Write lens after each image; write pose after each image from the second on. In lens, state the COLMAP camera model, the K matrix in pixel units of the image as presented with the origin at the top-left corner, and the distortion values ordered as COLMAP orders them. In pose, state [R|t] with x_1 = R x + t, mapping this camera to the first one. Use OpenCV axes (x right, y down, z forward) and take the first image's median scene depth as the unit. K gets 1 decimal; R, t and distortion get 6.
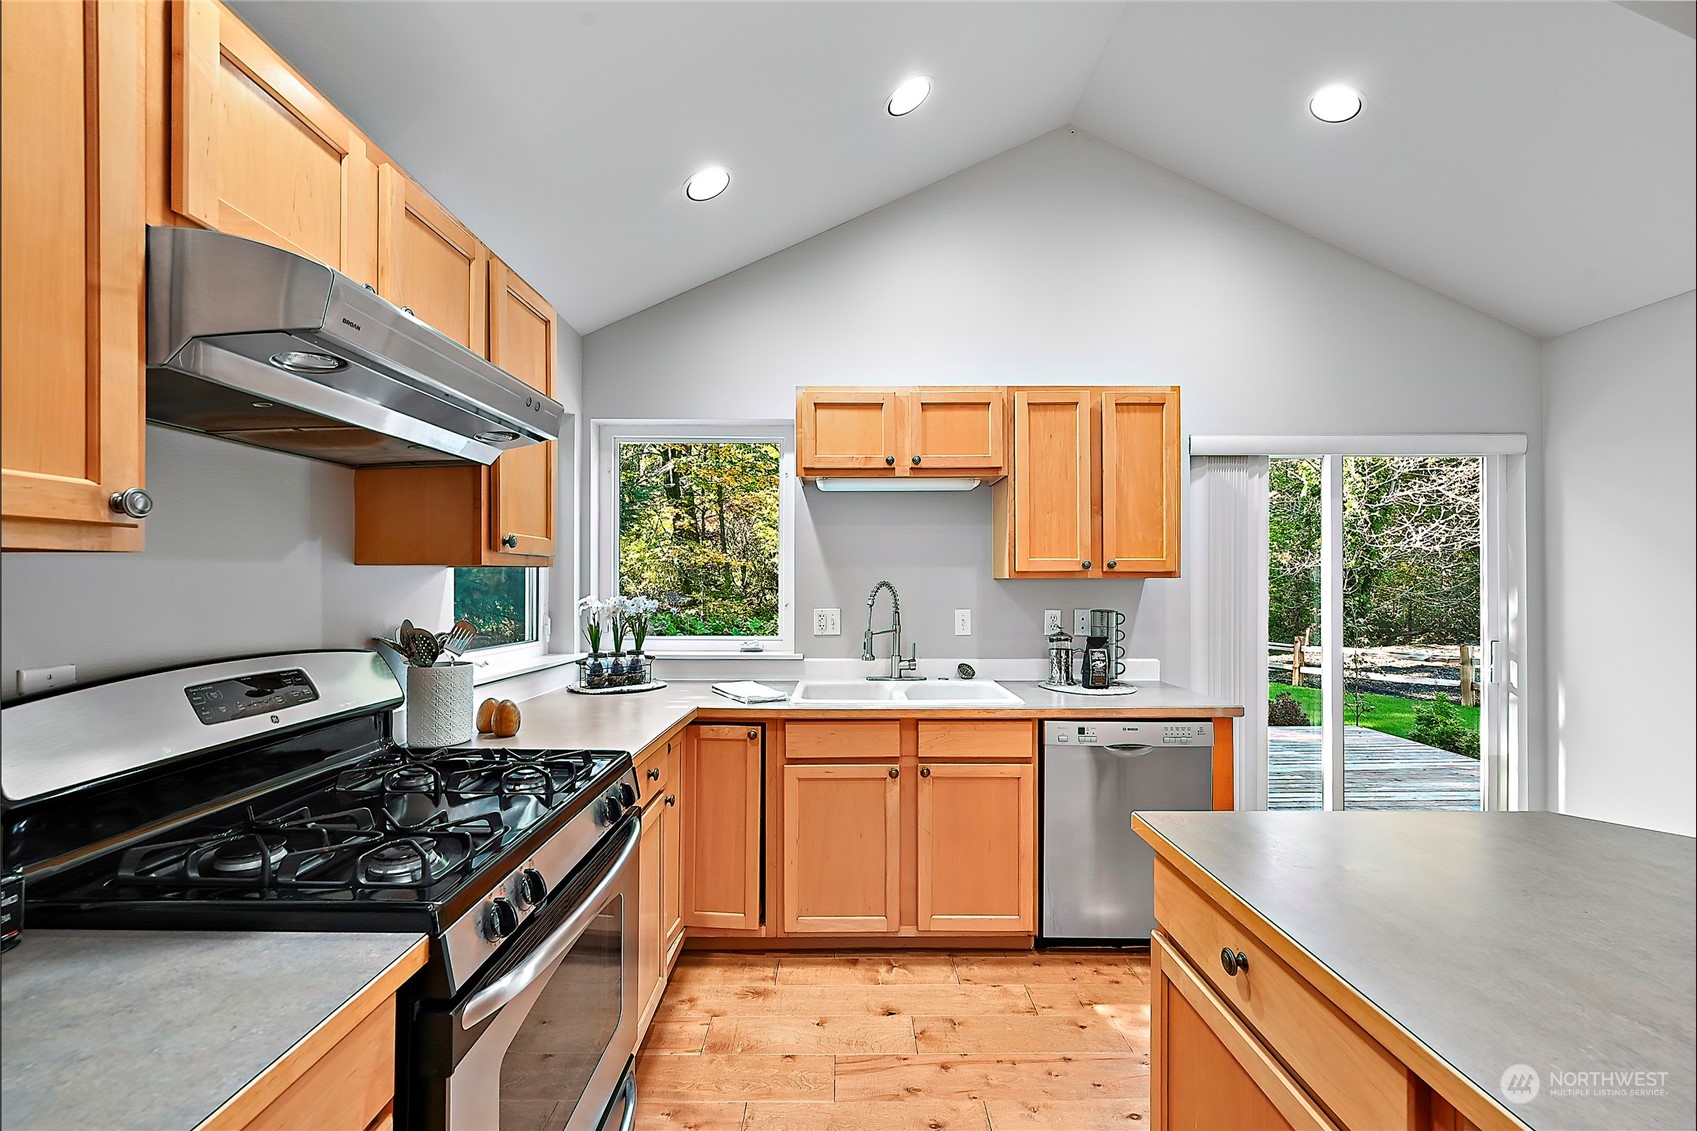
lens RADIAL K [[667.6, 0, 843.5], [0, 667.6, 573.0], [0, 0, 1]] dist [-0.000935, -0.000135]
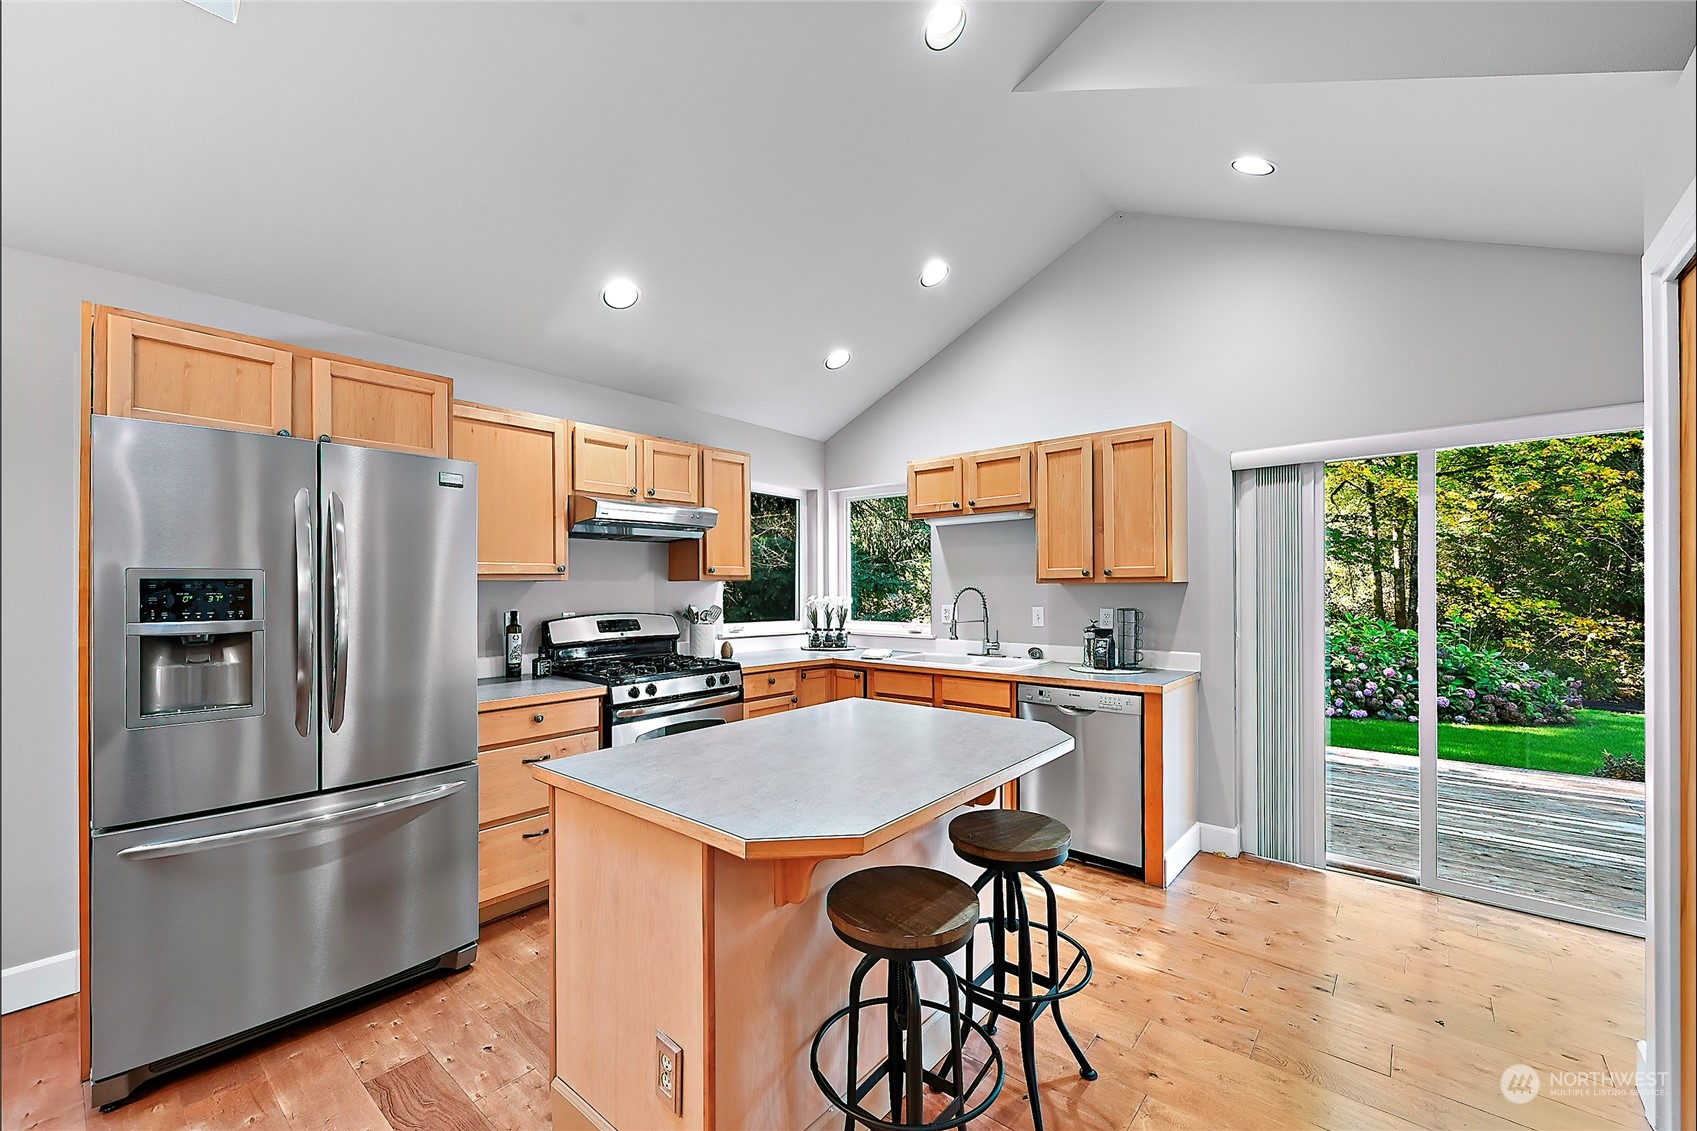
lens RADIAL K [[667.6, 0, 859.3], [0, 667.6, 579.5], [0, 0, 1]] dist [-0.000935, -0.000135]
pose [[0.768780, -0.011424, -0.639412, 0.842522], [0.013439, 0.999908, -0.001706, -0.002891], [0.639373, -0.007281, 0.768863, -0.275129]]
